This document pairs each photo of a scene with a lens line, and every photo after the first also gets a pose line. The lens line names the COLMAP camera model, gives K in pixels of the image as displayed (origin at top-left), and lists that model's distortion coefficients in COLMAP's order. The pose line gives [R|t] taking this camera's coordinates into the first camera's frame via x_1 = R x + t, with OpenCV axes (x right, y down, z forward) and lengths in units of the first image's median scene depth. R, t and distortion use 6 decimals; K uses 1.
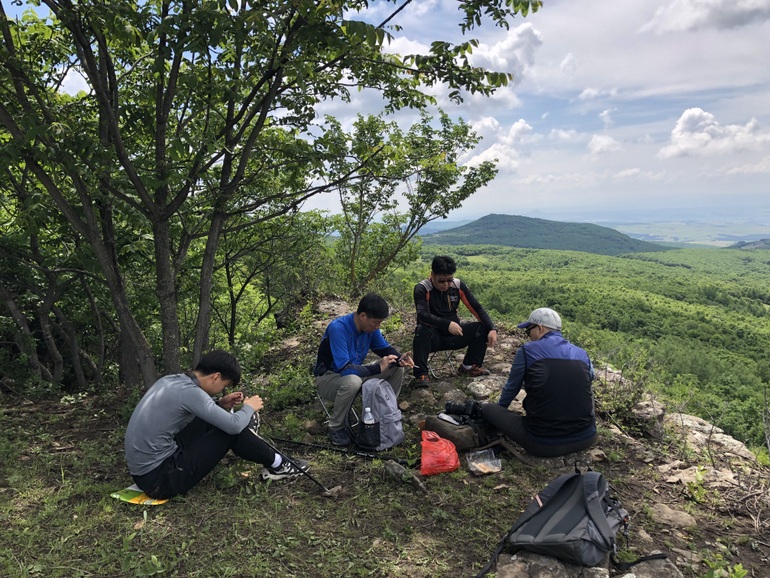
lens RADIAL K [[632.9, 0, 386.7], [0, 632.9, 287.2], [0, 0, 1]] dist [0.042996, -0.041901]
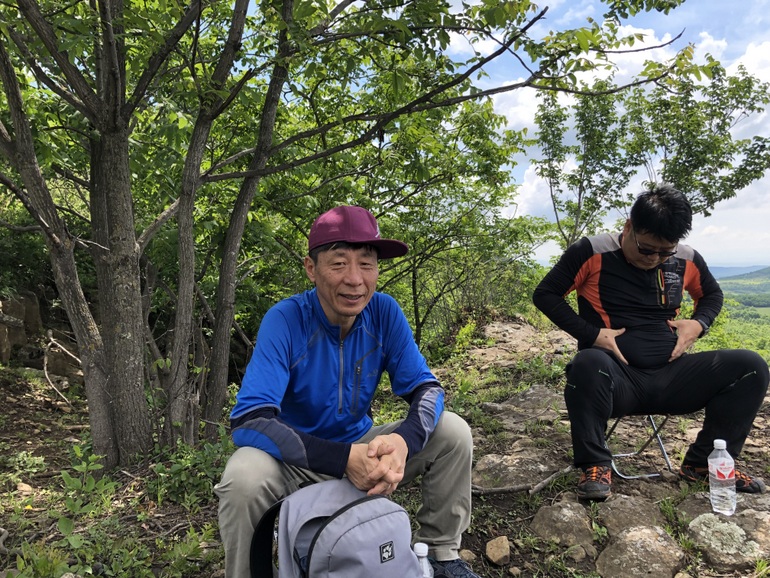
lens RADIAL K [[632.9, 0, 380.3], [0, 632.9, 292.3], [0, 0, 1]] dist [0.042996, -0.041901]
pose [[0.917306, 0.046329, -0.395479, 0.045829], [-0.069011, 0.996675, -0.043315, 0.022841], [0.392158, 0.067025, 0.917453, 0.258533]]
